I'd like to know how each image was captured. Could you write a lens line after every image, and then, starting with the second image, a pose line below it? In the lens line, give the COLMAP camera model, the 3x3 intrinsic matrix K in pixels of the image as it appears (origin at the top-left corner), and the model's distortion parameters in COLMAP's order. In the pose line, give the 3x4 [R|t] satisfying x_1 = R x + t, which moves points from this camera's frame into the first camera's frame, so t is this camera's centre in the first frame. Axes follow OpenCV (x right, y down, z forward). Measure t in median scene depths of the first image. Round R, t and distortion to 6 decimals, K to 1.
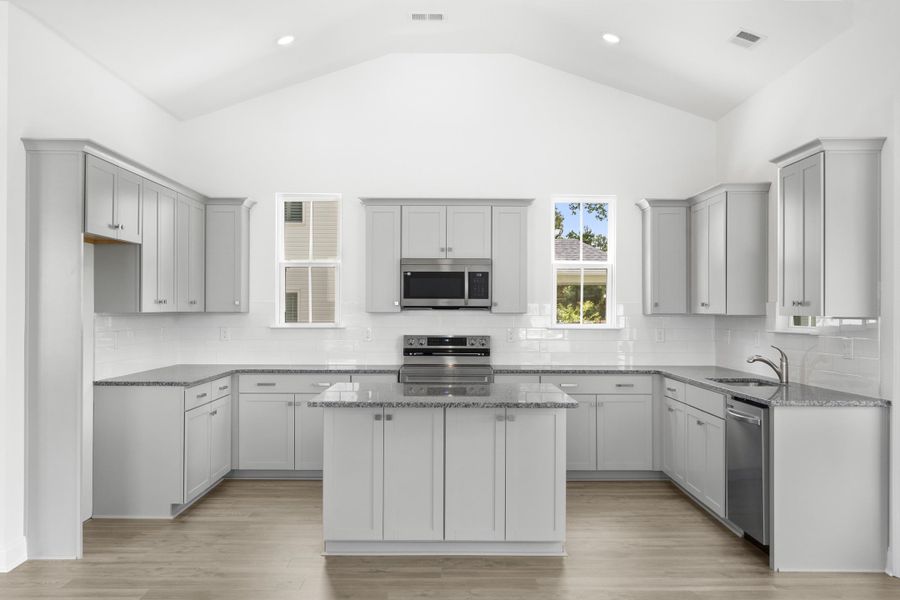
lens RADIAL K [[923.7, 0, 449.3], [0, 923.7, 299.4], [0, 0, 1]] dist [0.002727, 0.000000]
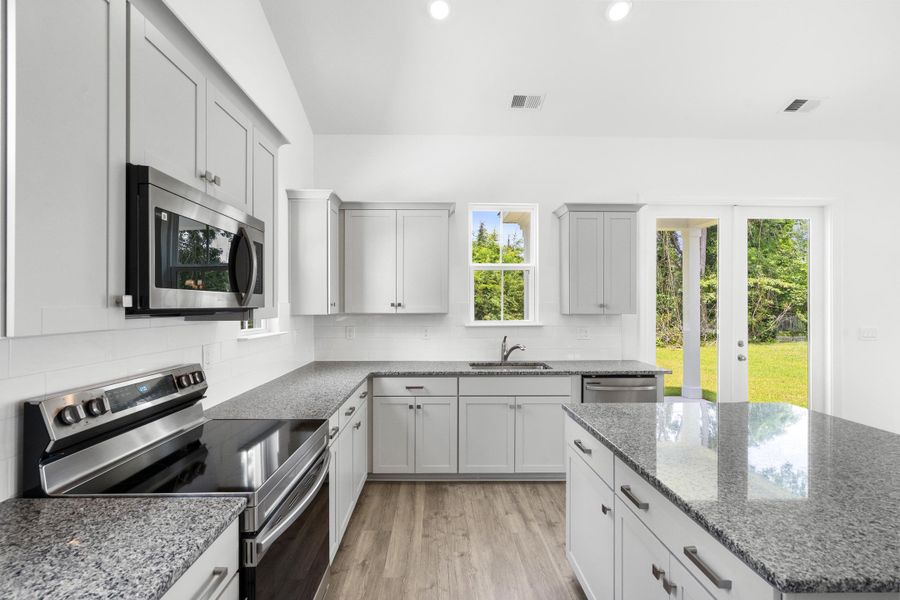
lens RADIAL K [[411.4, 0, 451.7], [0, 411.4, 303.8], [0, 0, 1]] dist [-0.005560, -0.001071]
pose [[-0.012070, 0.001281, 0.999926, -0.199852], [-0.006199, 0.999980, -0.001356, 0.004641], [-0.999908, -0.006215, -0.012062, 0.899455]]
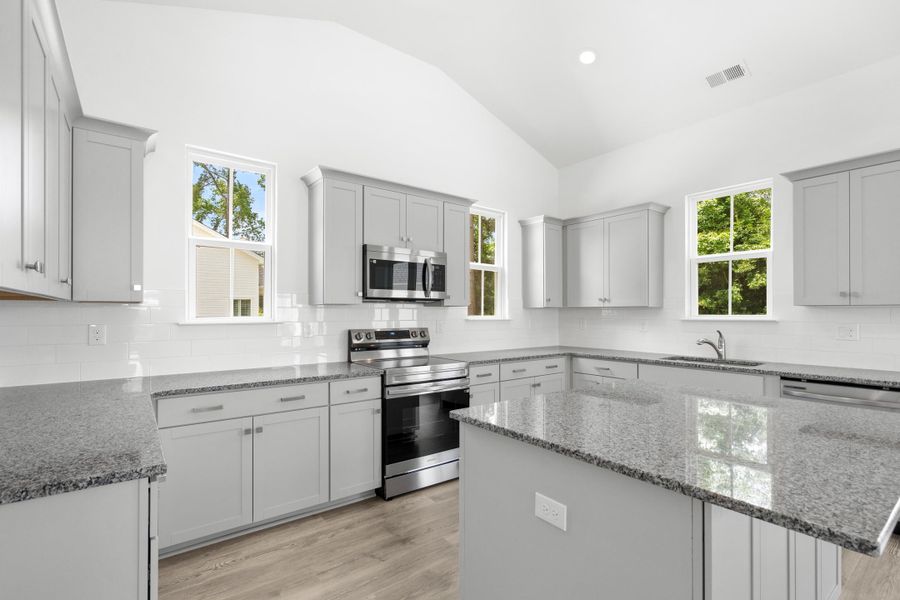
lens RADIAL K [[411.4, 0, 438.0], [0, 411.4, 312.2], [0, 0, 1]] dist [-0.005560, -0.001071]
pose [[0.805562, -0.002221, 0.592507, -0.233147], [-0.002722, 0.999969, 0.007449, 0.018814], [-0.592505, -0.007613, 0.805531, 0.643695]]
